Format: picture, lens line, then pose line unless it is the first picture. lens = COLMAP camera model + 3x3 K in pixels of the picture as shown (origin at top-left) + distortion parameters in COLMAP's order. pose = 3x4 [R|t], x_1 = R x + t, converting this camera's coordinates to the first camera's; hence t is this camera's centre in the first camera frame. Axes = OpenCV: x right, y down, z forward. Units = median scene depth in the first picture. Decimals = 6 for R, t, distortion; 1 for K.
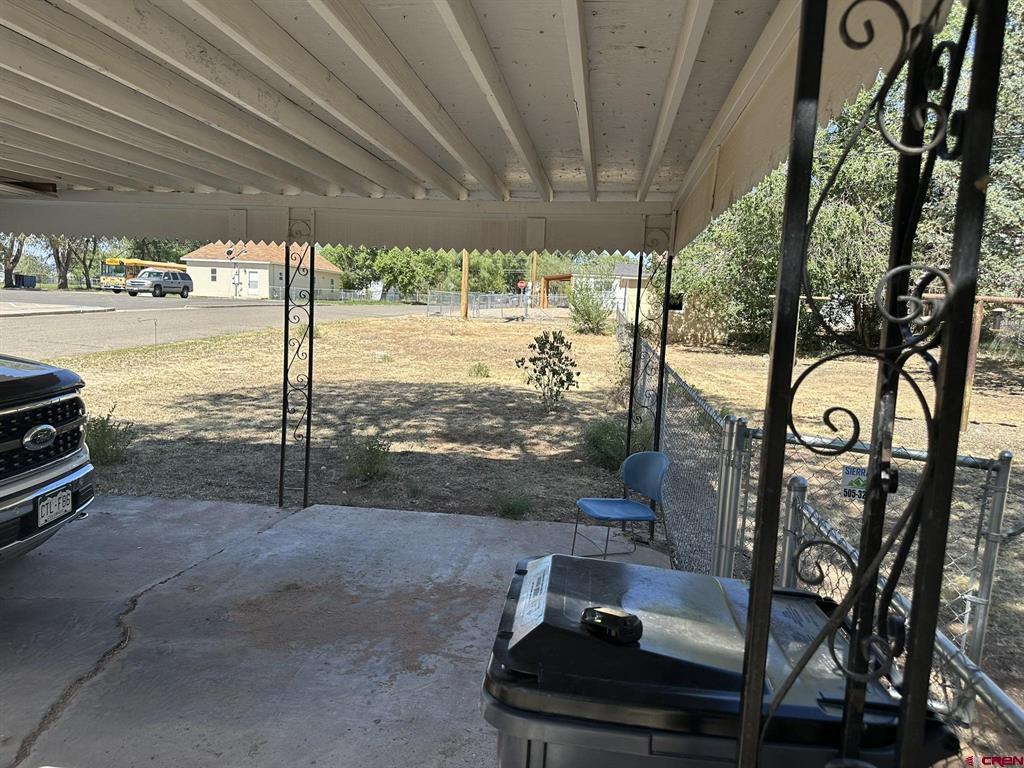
lens RADIAL K [[726.8, 0, 508.9], [0, 726.8, 387.9], [0, 0, 1]] dist [0.096298, -0.115998]
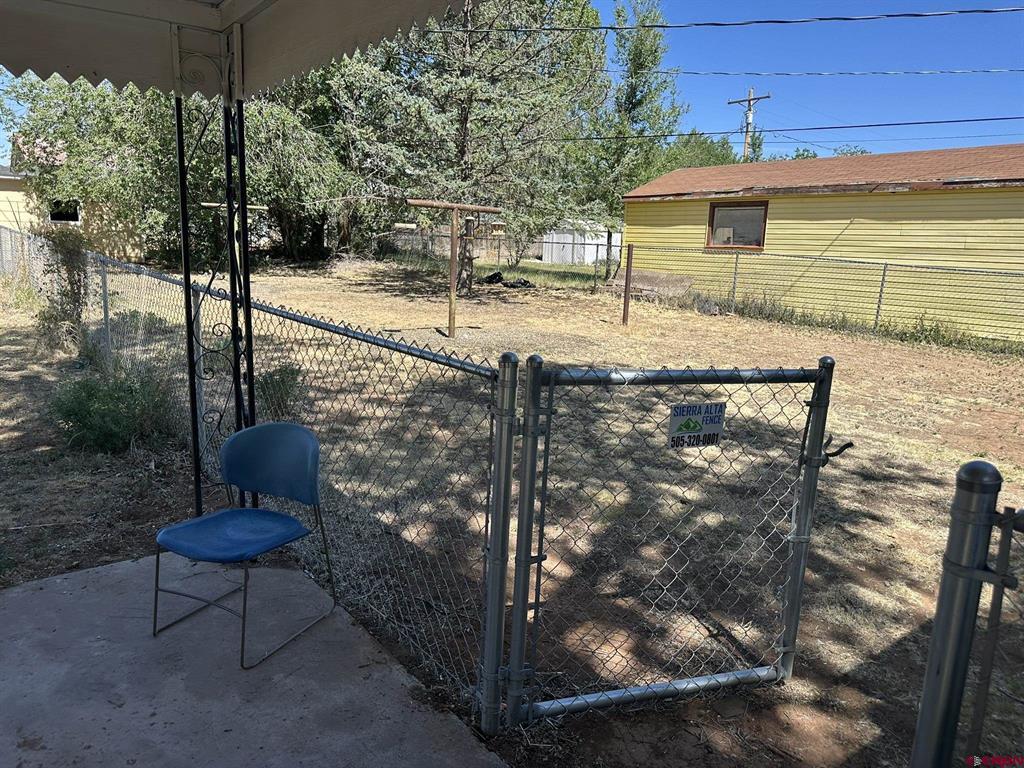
lens RADIAL K [[726.8, 0, 512.9], [0, 726.8, 386.8], [0, 0, 1]] dist [0.096298, -0.115998]
pose [[0.704492, -0.154653, 0.692657, -0.021726], [0.080124, 0.987061, 0.138894, -0.003475], [-0.705174, -0.042351, 0.707768, 0.105503]]
